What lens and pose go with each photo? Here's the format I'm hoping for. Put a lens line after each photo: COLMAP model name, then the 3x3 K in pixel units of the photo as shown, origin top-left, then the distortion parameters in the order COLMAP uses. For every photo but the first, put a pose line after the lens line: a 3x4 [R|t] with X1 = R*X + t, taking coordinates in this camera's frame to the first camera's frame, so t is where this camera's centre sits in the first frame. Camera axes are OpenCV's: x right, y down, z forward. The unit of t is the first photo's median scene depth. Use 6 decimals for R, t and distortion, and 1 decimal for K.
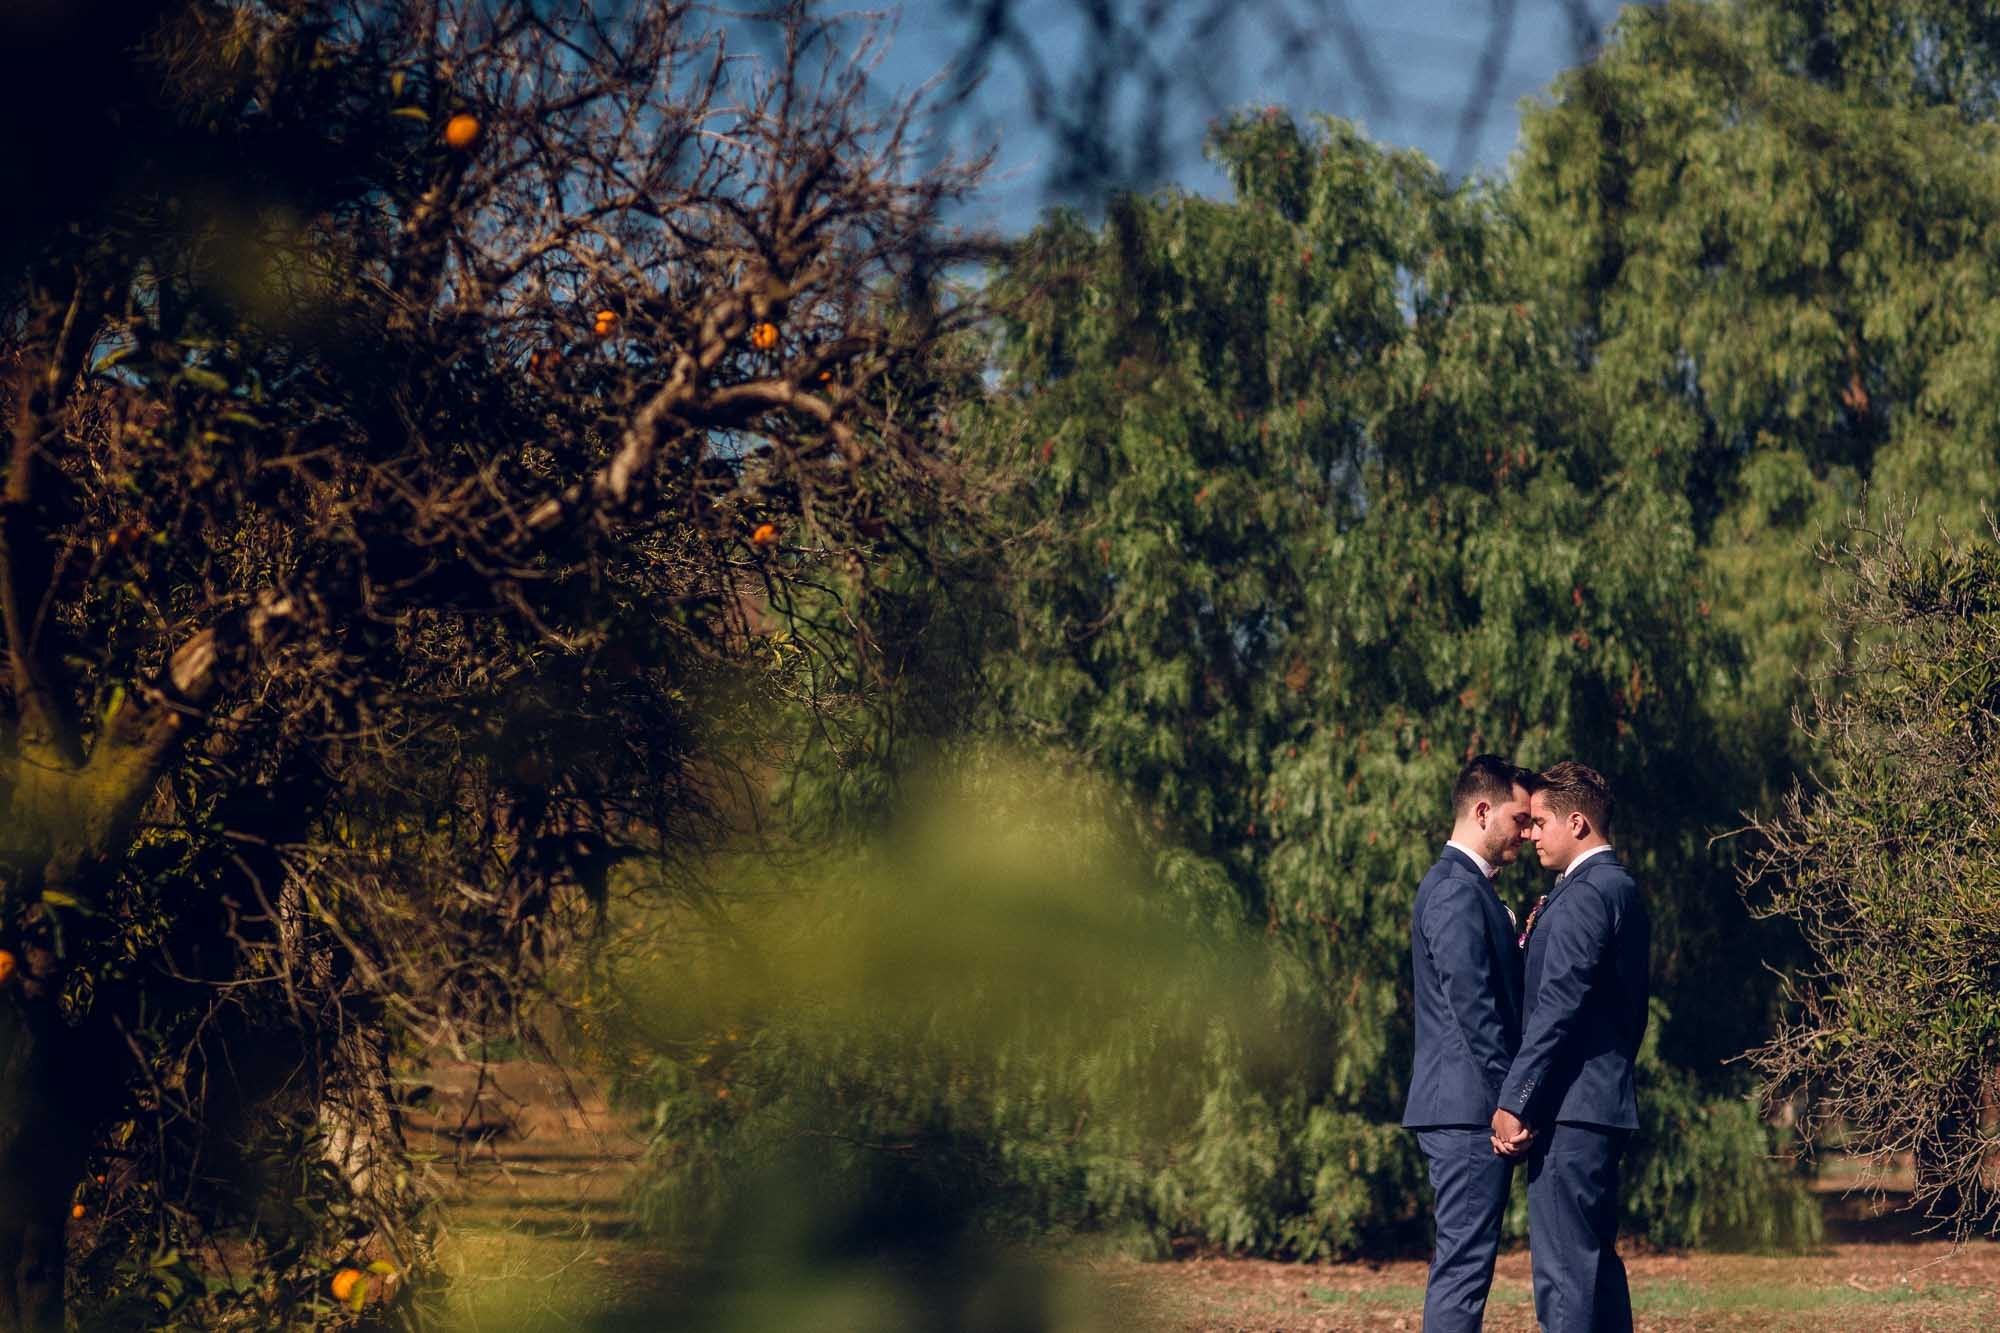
lens RADIAL K [[4925.4, 0, 1002.2], [0, 4925.4, 662.5], [0, 0, 1]] dist [-0.087005, 0.000000]
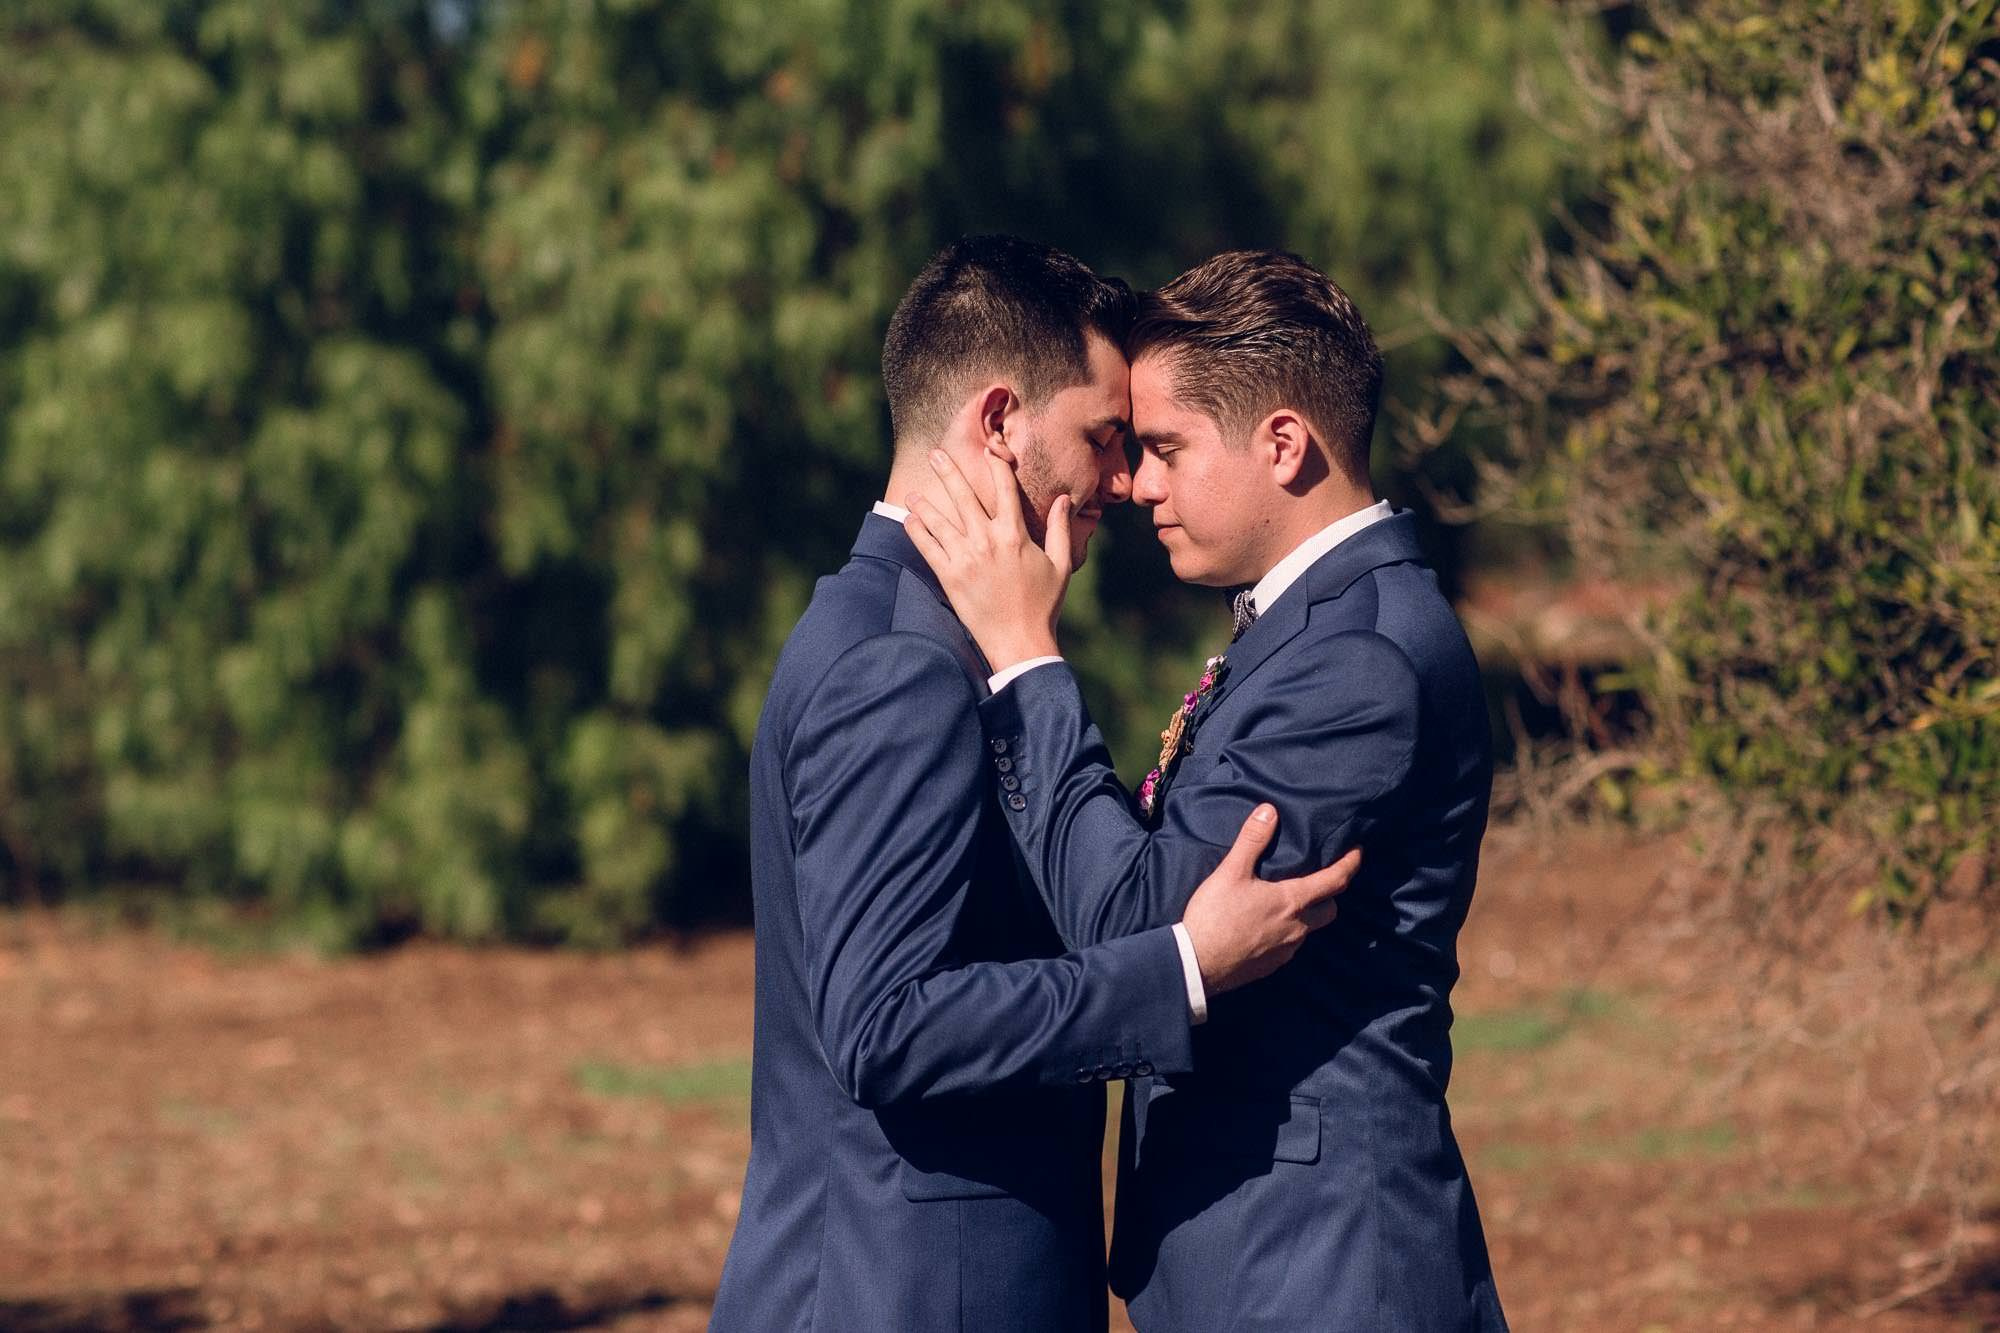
lens RADIAL K [[4925.4, 0, 991.9], [0, 4925.4, 660.3], [0, 0, 1]] dist [-0.087005, 0.000000]
pose [[0.988892, -0.051079, 0.139580, 0.026304], [0.033710, 0.991699, 0.124082, 0.002836], [-0.144760, -0.117998, 0.982406, 0.347208]]
